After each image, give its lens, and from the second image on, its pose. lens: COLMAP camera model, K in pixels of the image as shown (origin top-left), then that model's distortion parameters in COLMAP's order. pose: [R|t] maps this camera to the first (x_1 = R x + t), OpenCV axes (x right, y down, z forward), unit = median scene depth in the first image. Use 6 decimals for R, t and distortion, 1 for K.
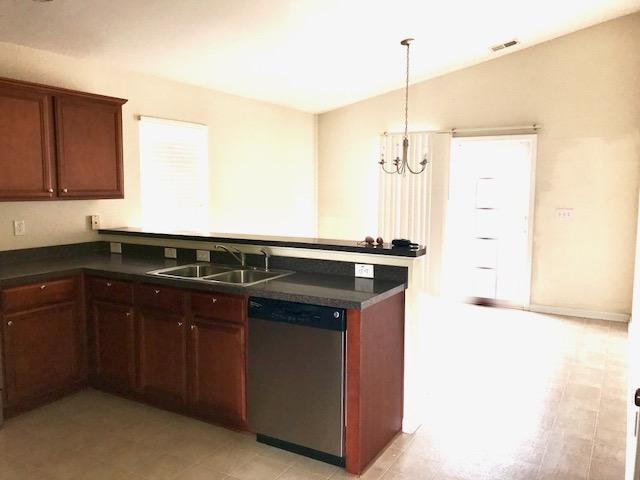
lens RADIAL K [[518.6, 0, 319.8], [0, 518.6, 240.4], [0, 0, 1]] dist [0.024064, -0.058770]
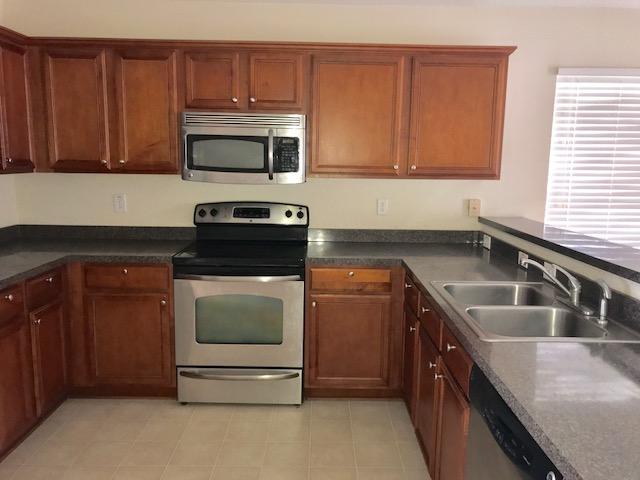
lens RADIAL K [[518.6, 0, 320.1], [0, 518.6, 239.3], [0, 0, 1]] dist [0.024064, -0.058770]
pose [[0.492555, 0.132868, -0.860079, 0.185497], [-0.103131, 0.990225, 0.093912, -0.042578], [0.864149, 0.042444, 0.501443, 0.439240]]
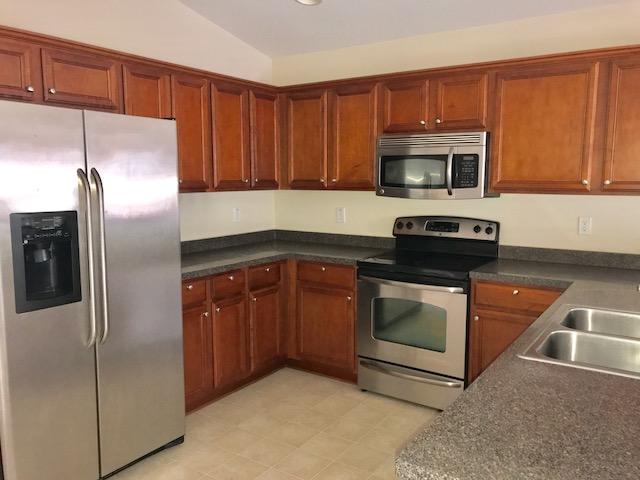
lens RADIAL K [[518.6, 0, 318.6], [0, 518.6, 240.1], [0, 0, 1]] dist [0.024064, -0.058770]
pose [[-0.095231, 0.114519, -0.988846, 0.315320], [-0.102778, 0.986921, 0.124194, -0.062660], [0.990135, 0.113459, -0.082216, 0.647680]]
